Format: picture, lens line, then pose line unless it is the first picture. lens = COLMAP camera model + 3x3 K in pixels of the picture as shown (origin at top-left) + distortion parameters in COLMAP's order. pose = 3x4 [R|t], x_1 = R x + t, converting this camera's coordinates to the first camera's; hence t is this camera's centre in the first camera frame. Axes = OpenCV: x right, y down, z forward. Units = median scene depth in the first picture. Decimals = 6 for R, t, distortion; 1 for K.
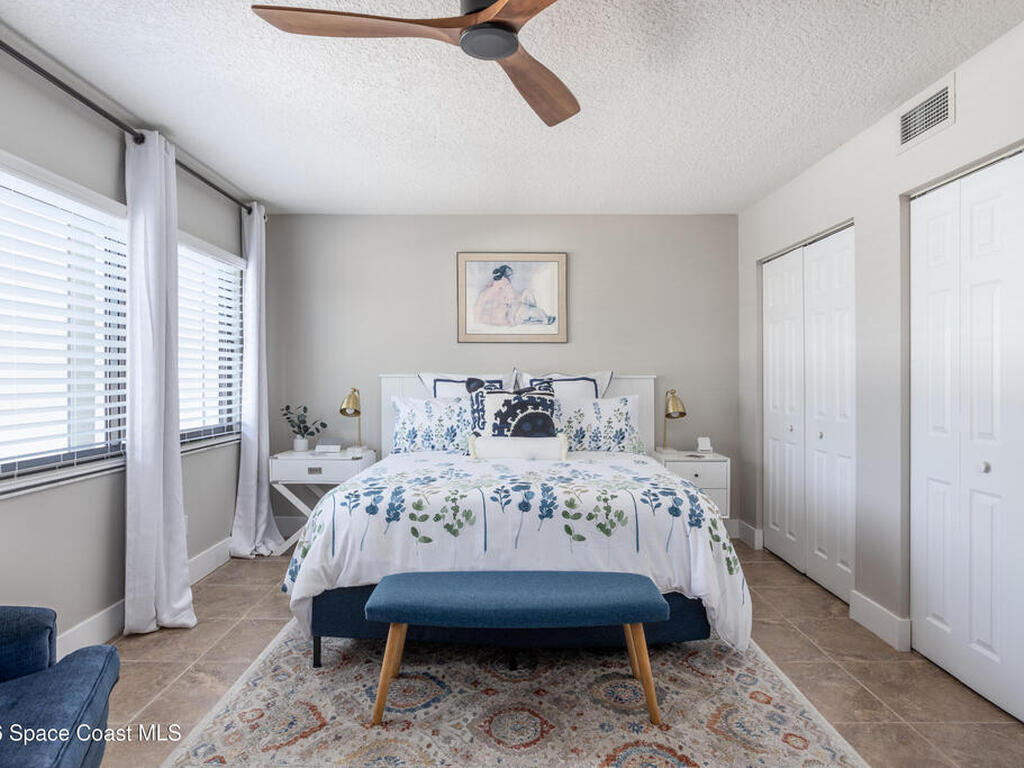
lens RADIAL K [[601.5, 0, 510.8], [0, 601.5, 380.3], [0, 0, 1]] dist [-0.063601, 0.046501]
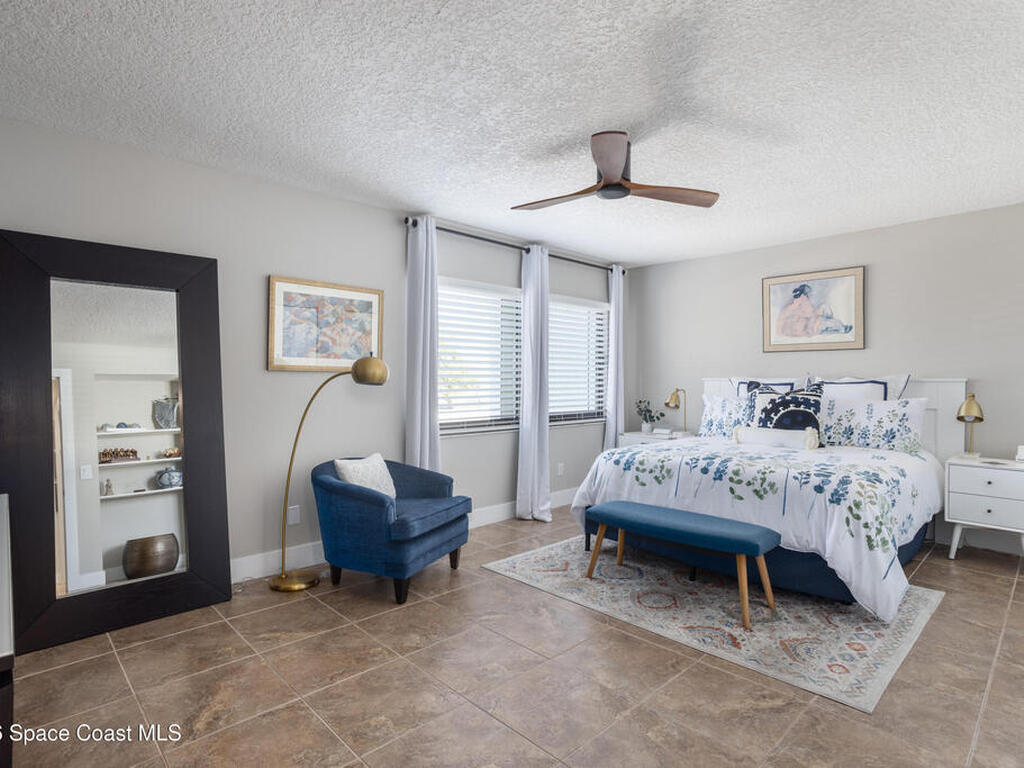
lens RADIAL K [[550.6, 0, 519.1], [0, 550.6, 383.3], [0, 0, 1]] dist [-0.071399, 0.050193]
pose [[0.694751, 0.003105, -0.719244, 0.573204], [-0.002465, 0.999995, 0.001936, -0.000814], [0.719246, 0.000428, 0.694755, -0.202492]]
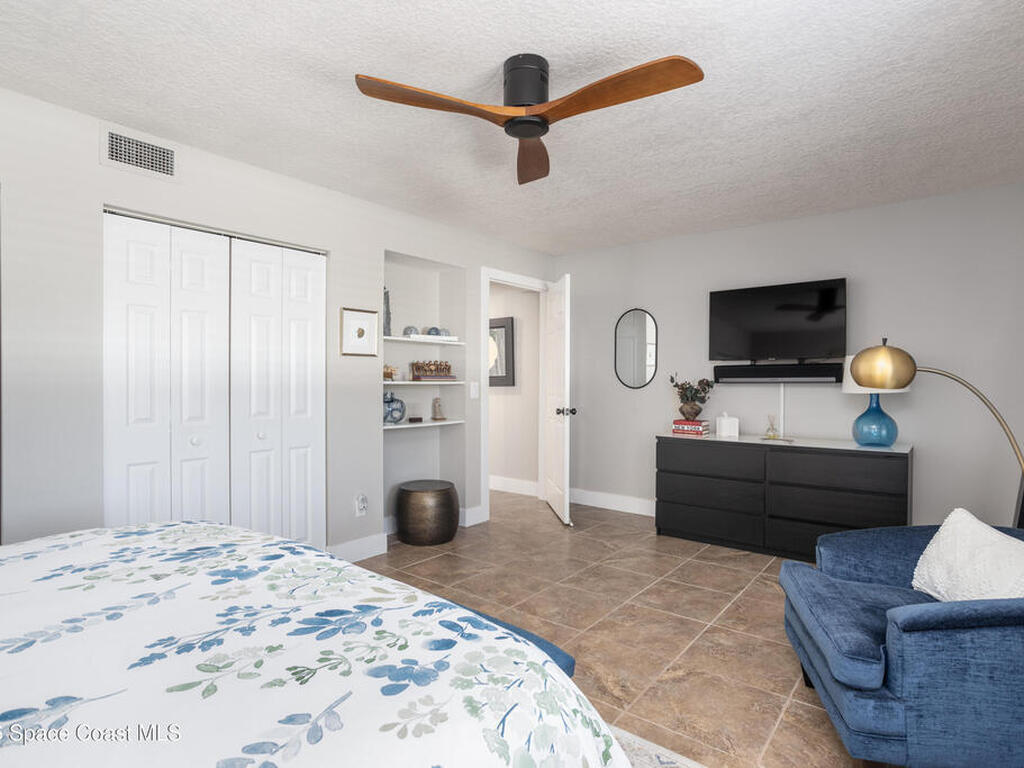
lens RADIAL K [[550.6, 0, 519.1], [0, 550.6, 383.3], [0, 0, 1]] dist [-0.071399, 0.050193]
pose [[-0.778203, -0.007599, 0.627967, -0.524139], [-0.006753, 0.999970, 0.003733, 0.002658], [-0.627976, -0.001336, -0.778231, 1.249723]]
